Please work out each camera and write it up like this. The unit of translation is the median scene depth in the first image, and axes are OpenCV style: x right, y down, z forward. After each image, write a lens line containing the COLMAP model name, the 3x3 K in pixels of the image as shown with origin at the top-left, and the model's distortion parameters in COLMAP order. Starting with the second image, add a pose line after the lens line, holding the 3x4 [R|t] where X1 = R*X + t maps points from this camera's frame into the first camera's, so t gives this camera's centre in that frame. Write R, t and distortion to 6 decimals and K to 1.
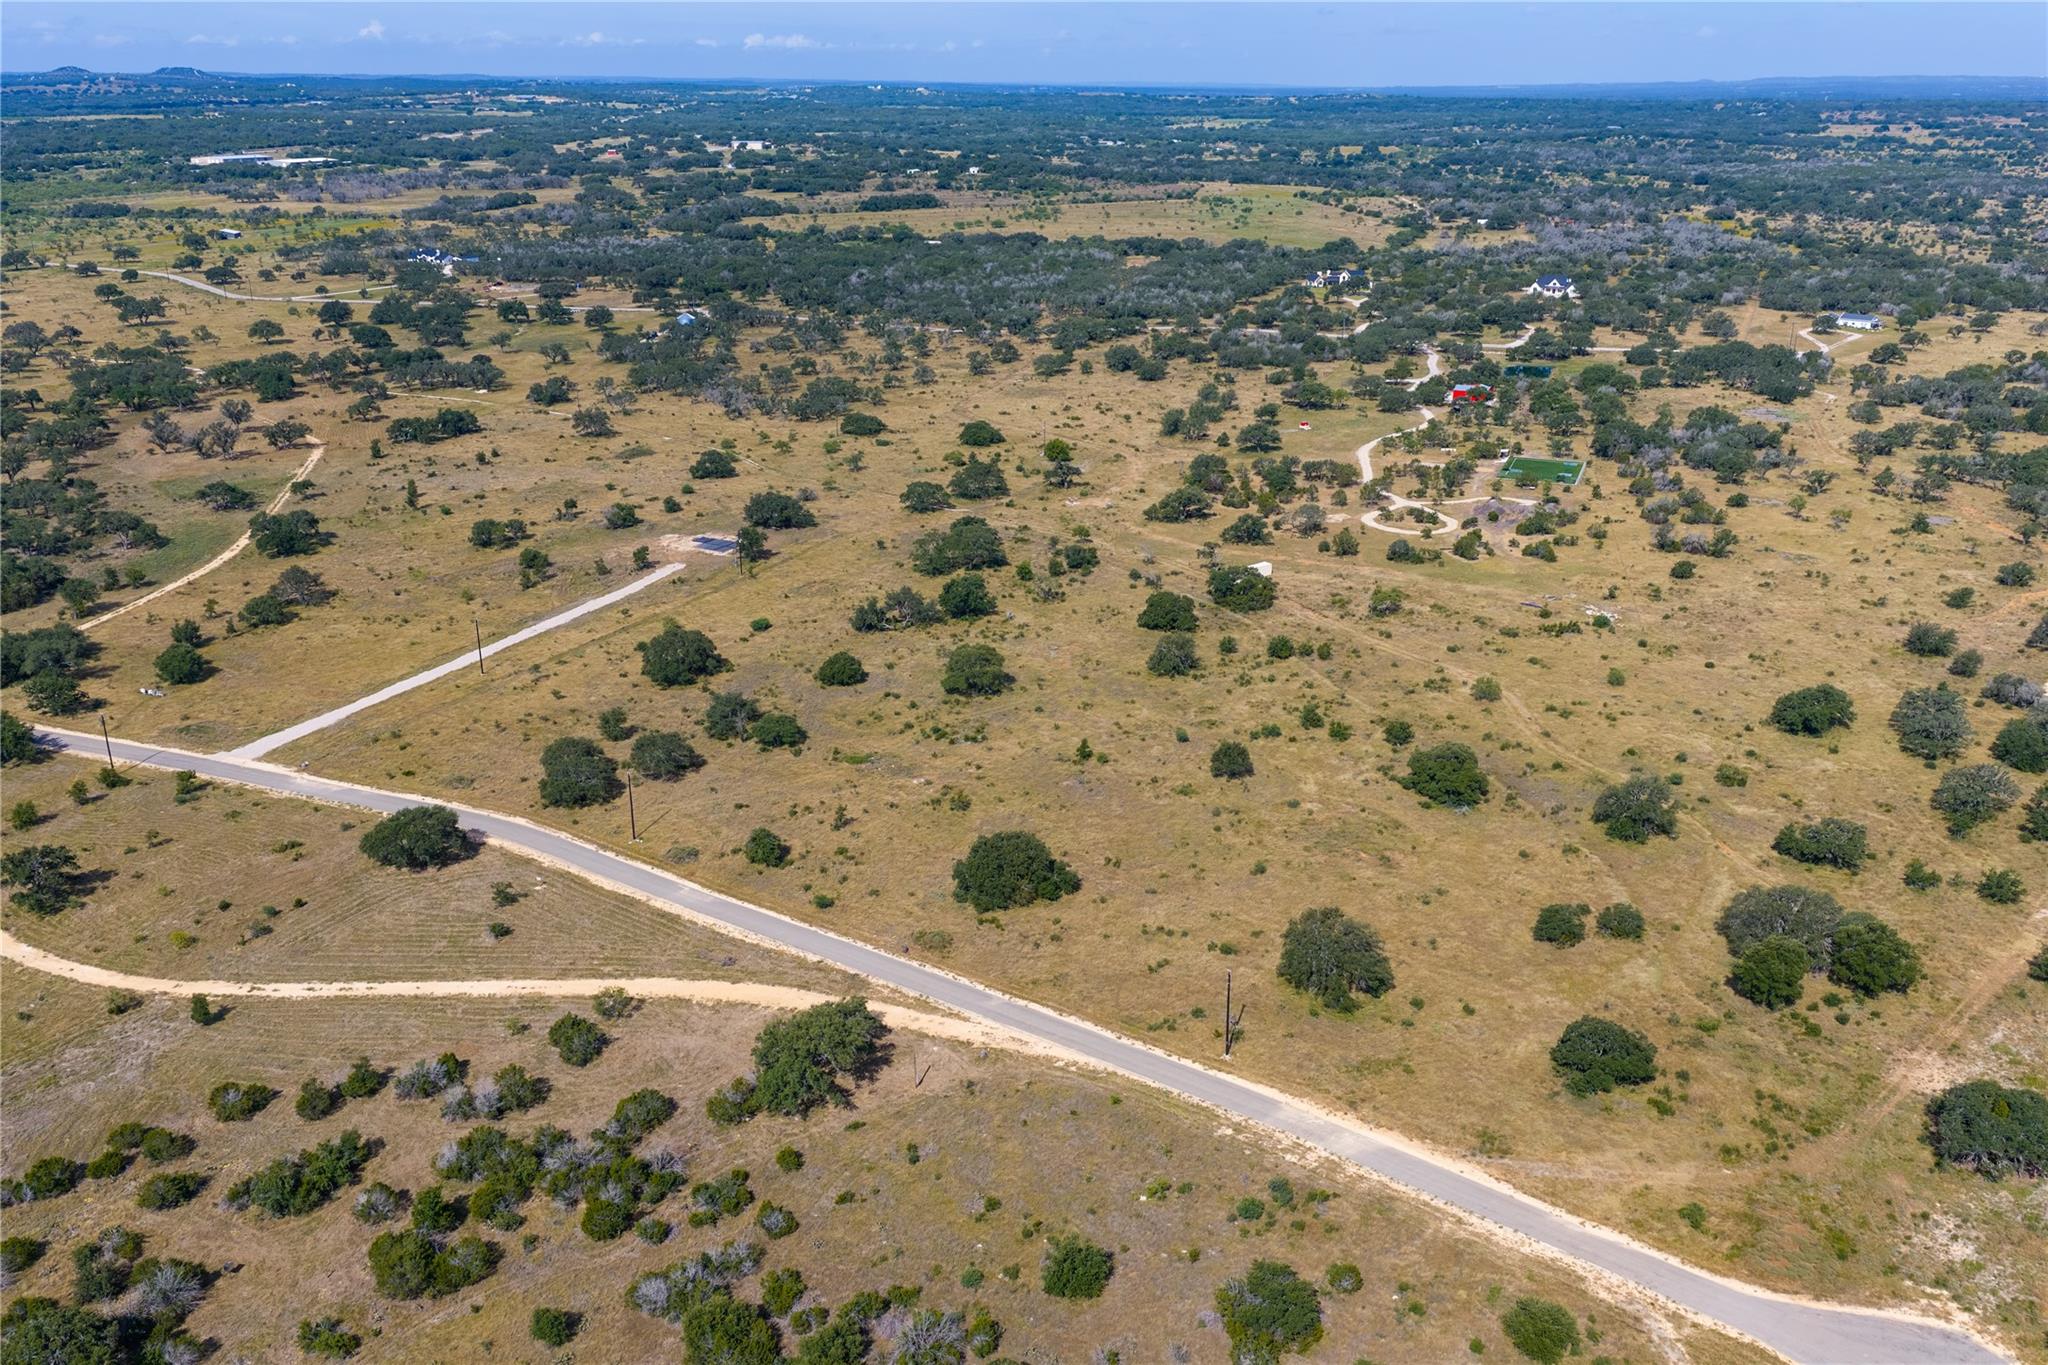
lens RADIAL K [[1698.3, 0, 1030.0], [0, 1698.3, 683.2], [0, 0, 1]] dist [0.022707, -0.036526]
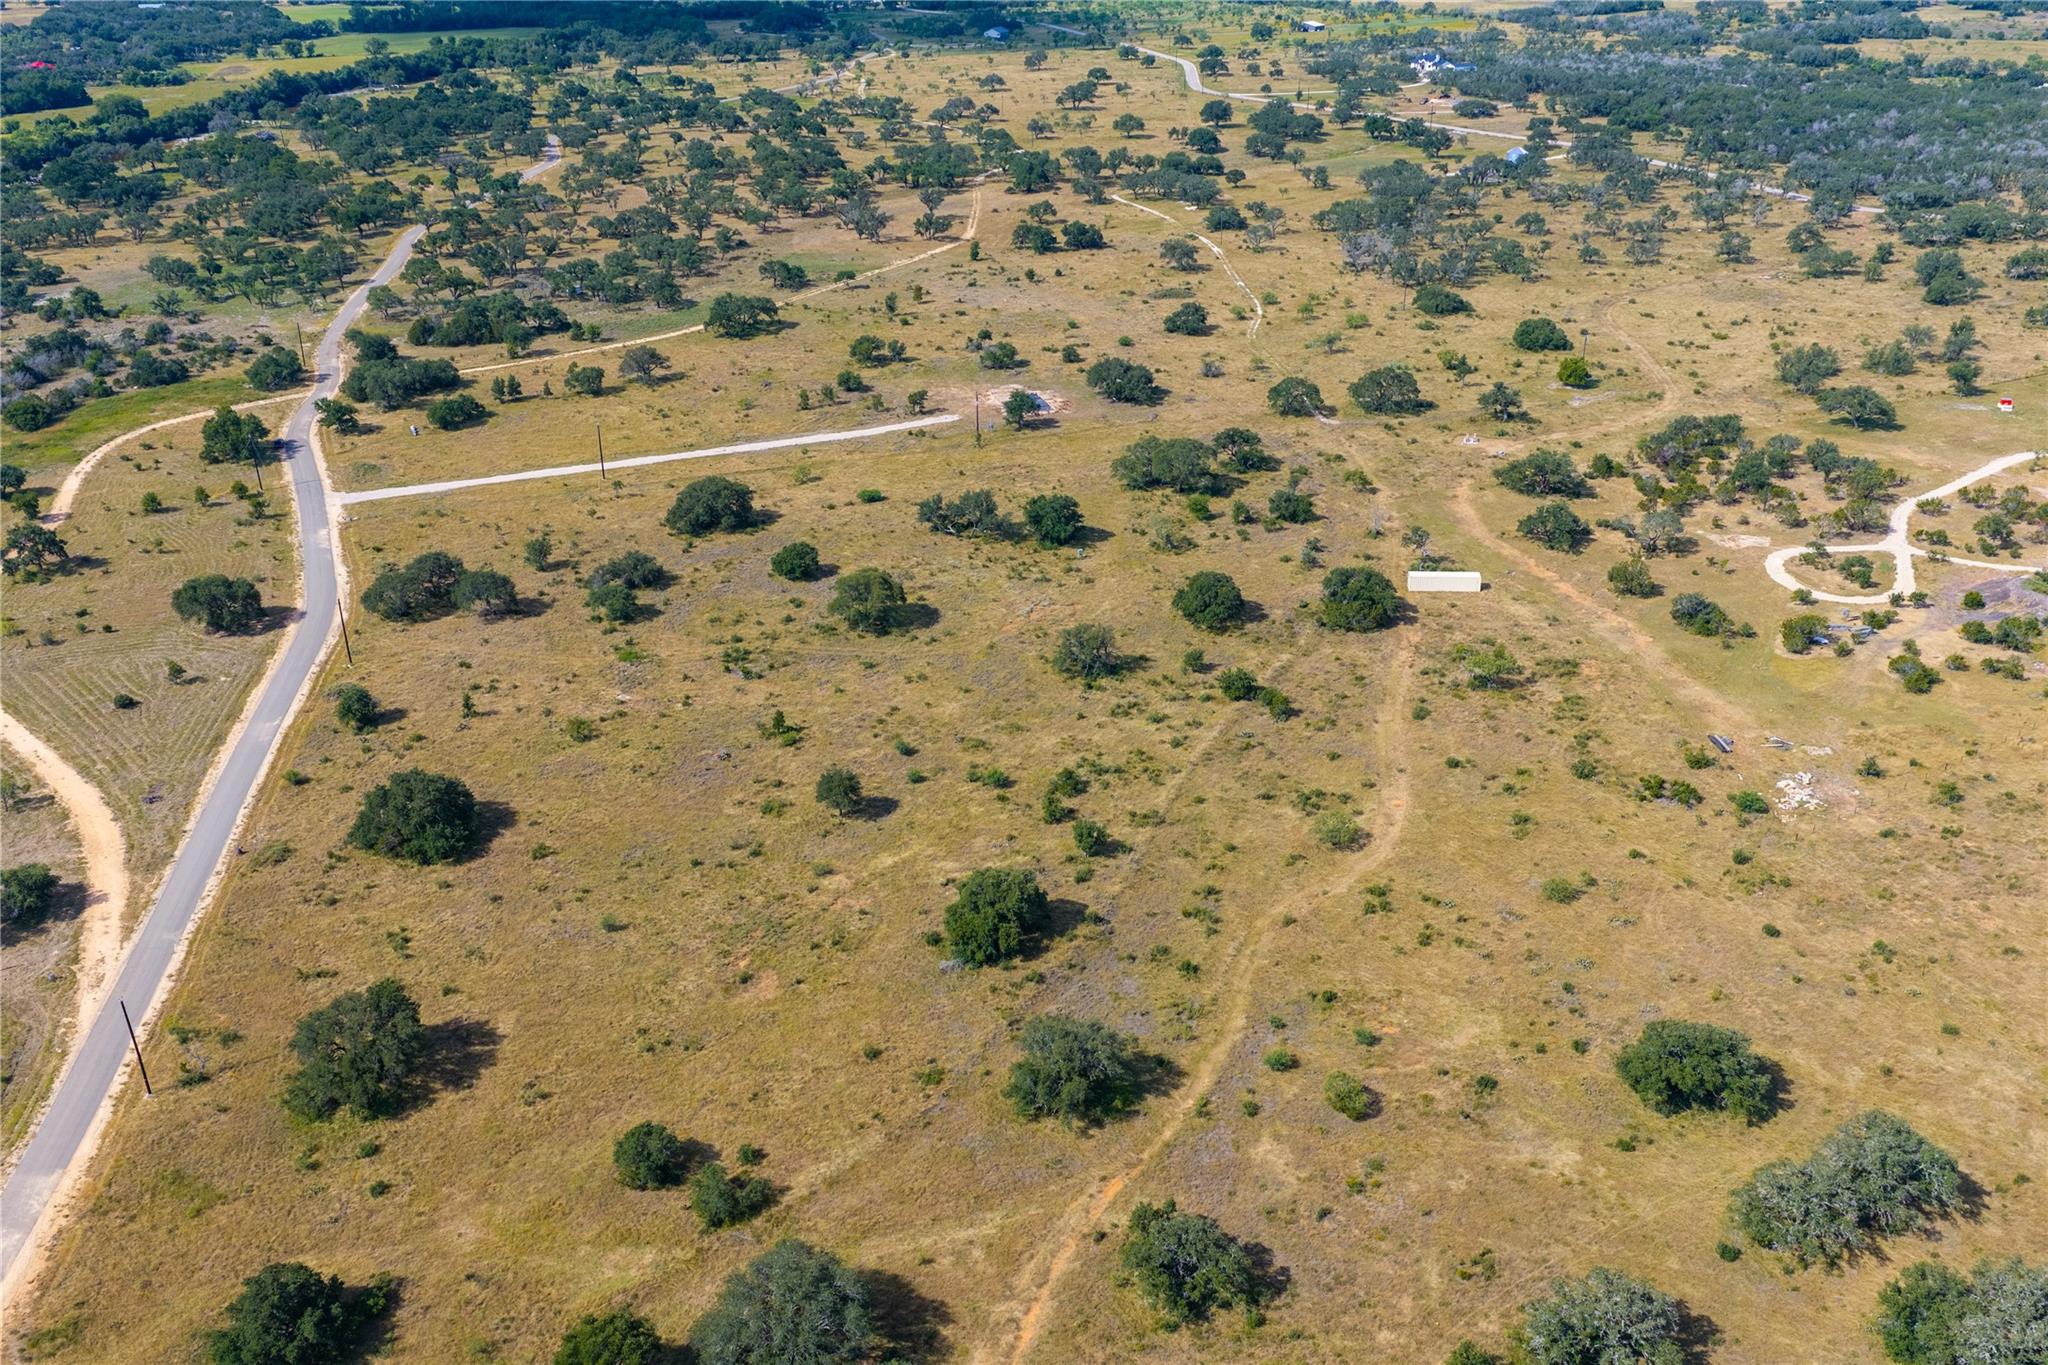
lens RADIAL K [[1698.3, 0, 1030.0], [0, 1698.3, 683.2], [0, 0, 1]] dist [0.022707, -0.036526]
pose [[0.724269, 0.293418, -0.623972, 0.539423], [-0.225533, 0.955972, 0.187754, -0.138361], [0.651590, 0.004742, 0.758556, 0.393072]]
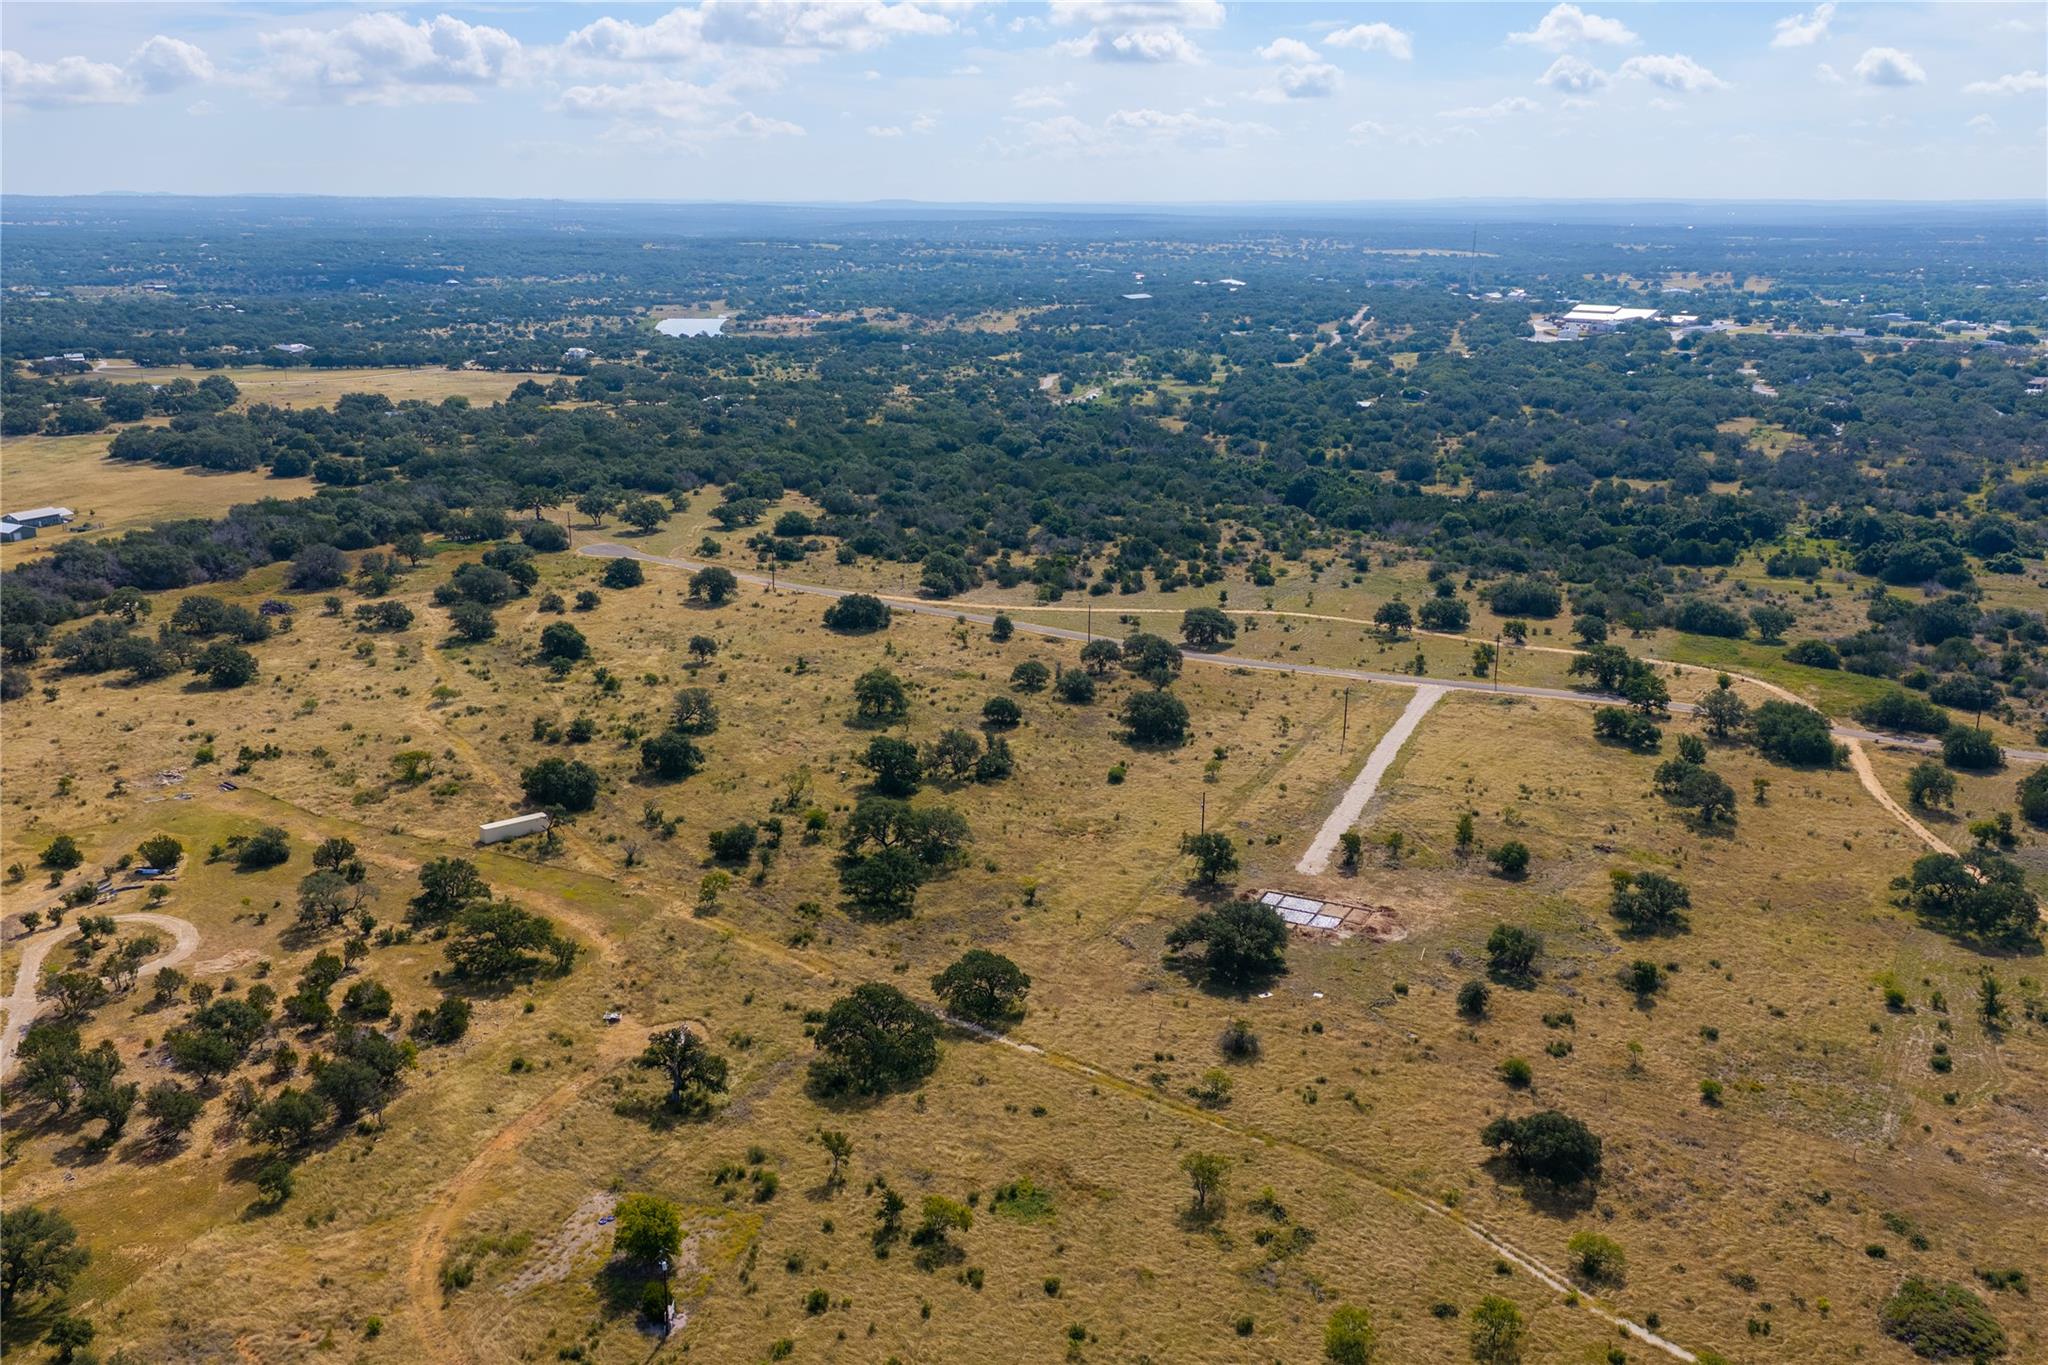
lens RADIAL K [[1698.3, 0, 1030.0], [0, 1698.3, 683.2], [0, 0, 1]] dist [0.022707, -0.036526]
pose [[-0.998357, 0.007573, -0.056797, -0.065651], [-0.027029, 0.811781, 0.583337, -0.652052], [0.050524, 0.583913, -0.810242, 1.839930]]
